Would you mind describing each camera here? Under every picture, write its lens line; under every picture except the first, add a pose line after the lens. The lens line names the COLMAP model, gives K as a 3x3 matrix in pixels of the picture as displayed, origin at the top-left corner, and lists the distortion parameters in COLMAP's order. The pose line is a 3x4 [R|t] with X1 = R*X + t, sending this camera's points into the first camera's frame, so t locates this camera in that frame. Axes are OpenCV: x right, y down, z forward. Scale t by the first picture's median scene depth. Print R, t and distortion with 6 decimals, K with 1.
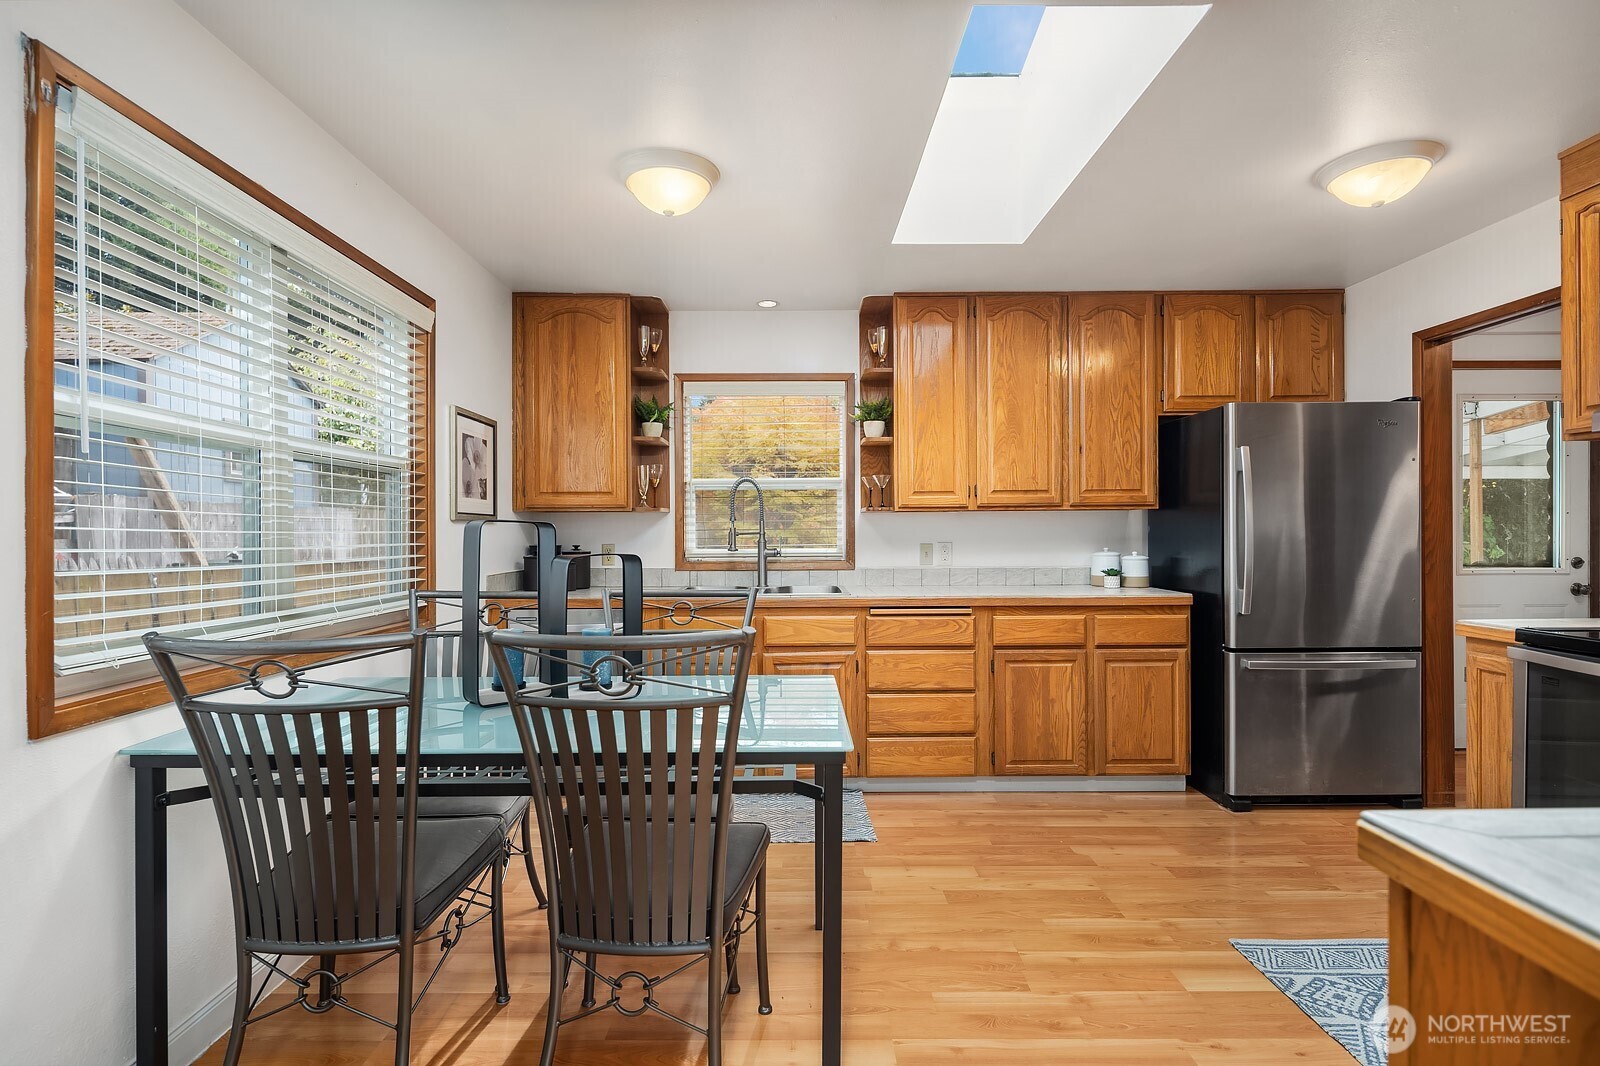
lens RADIAL K [[787.2, 0, 798.8], [0, 787.2, 534.6], [0, 0, 1]] dist [-0.003794, -0.001200]
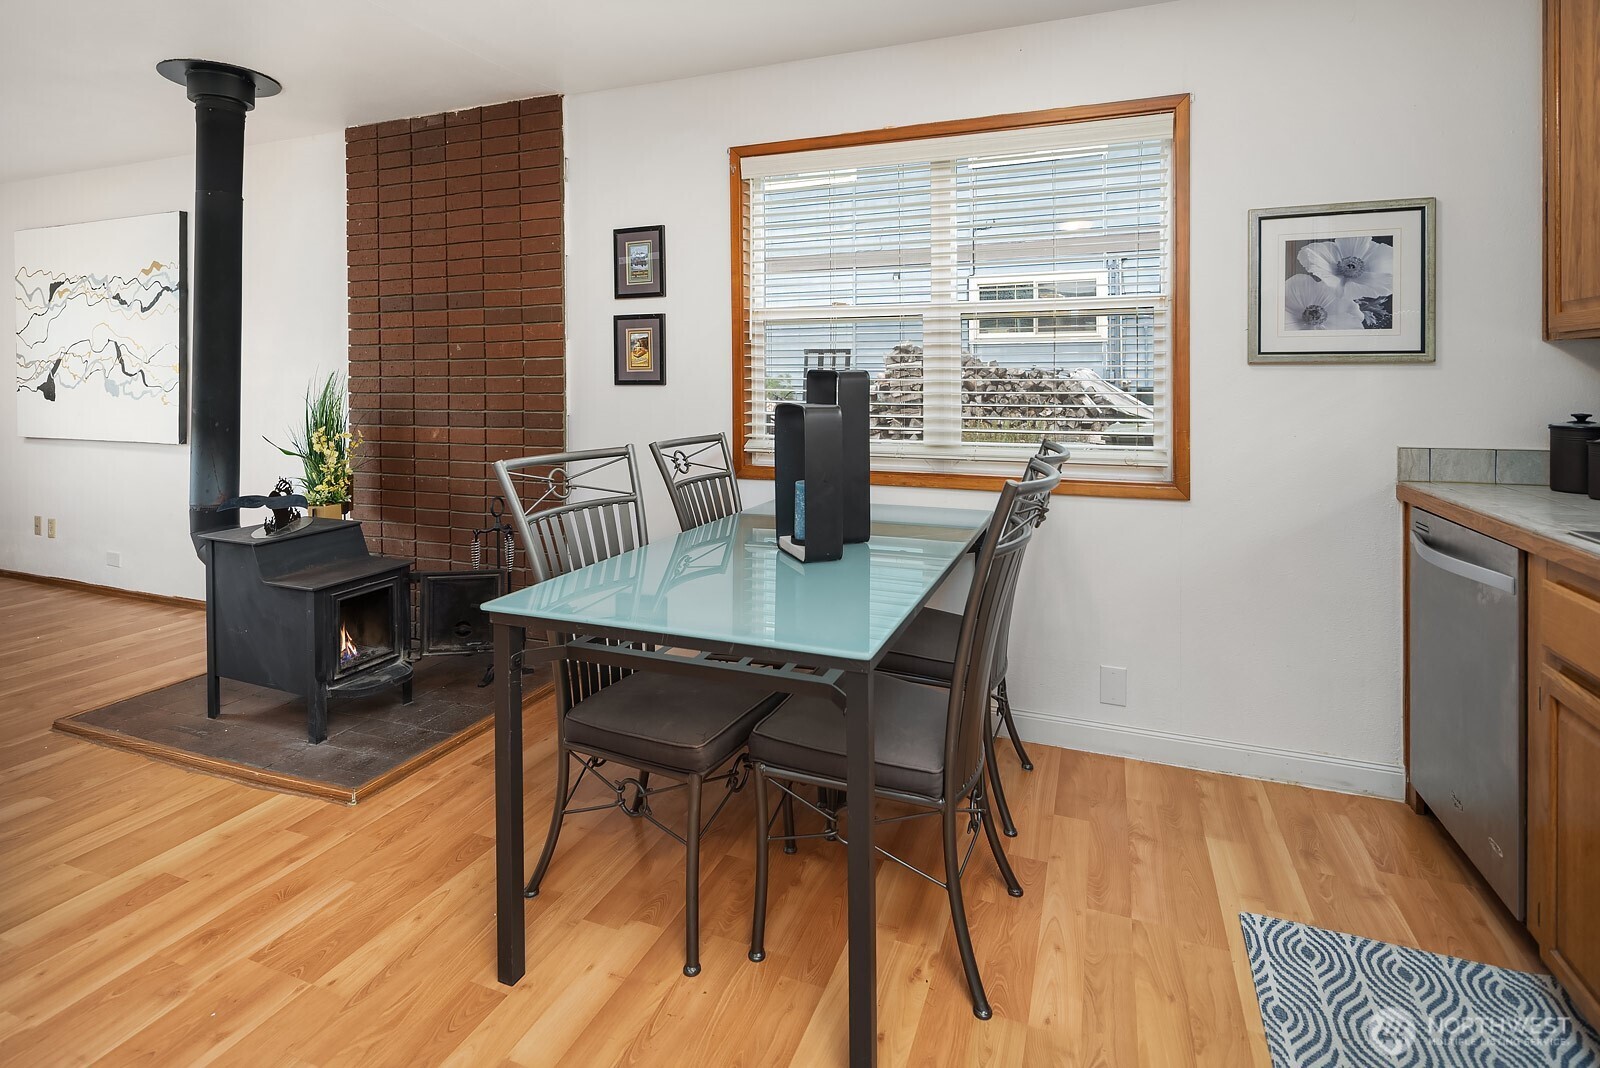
lens RADIAL K [[787.2, 0, 784.9], [0, 787.2, 382.0], [0, 0, 1]] dist [-0.003794, -0.001200]
pose [[-0.373768, 0.004151, -0.927513, 0.350703], [-0.000057, 0.999990, 0.004498, -0.003172], [0.927522, 0.001734, -0.373764, 0.719633]]
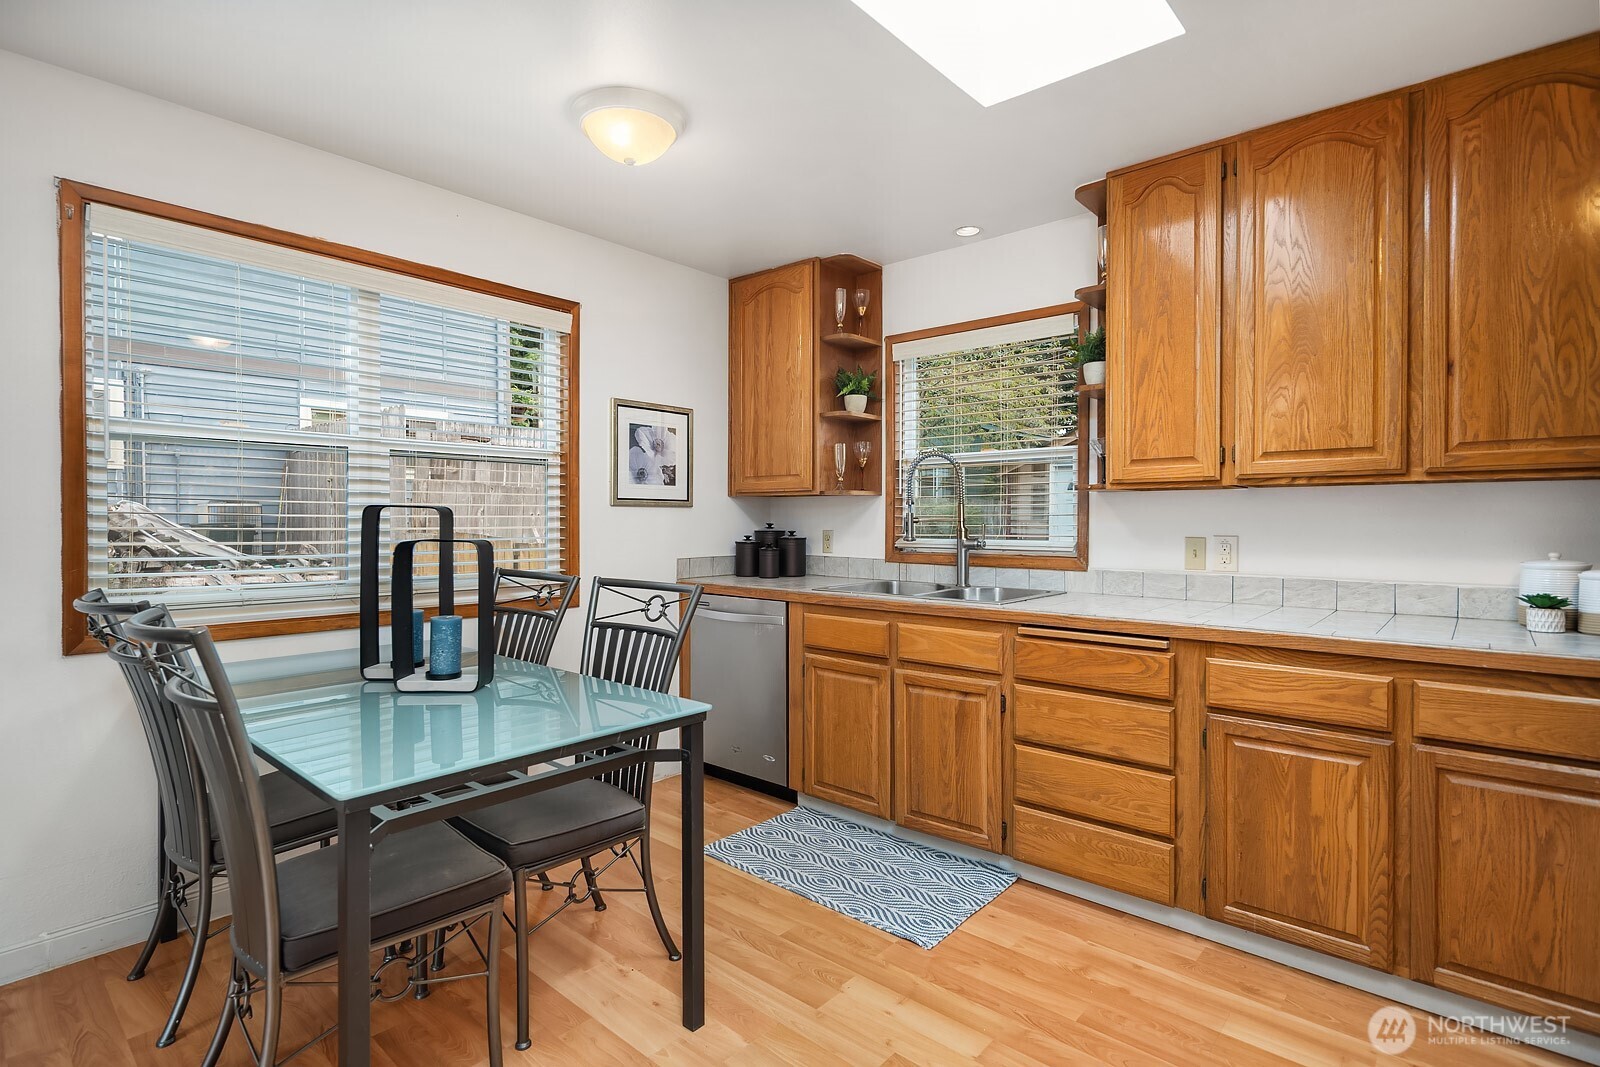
lens RADIAL K [[787.2, 0, 798.2], [0, 787.2, 526.2], [0, 0, 1]] dist [-0.003794, -0.001200]
pose [[0.746499, 0.013110, -0.665258, 0.385034], [-0.007065, 0.999906, 0.011777, -0.003636], [0.665350, -0.004091, 0.746521, 0.305457]]
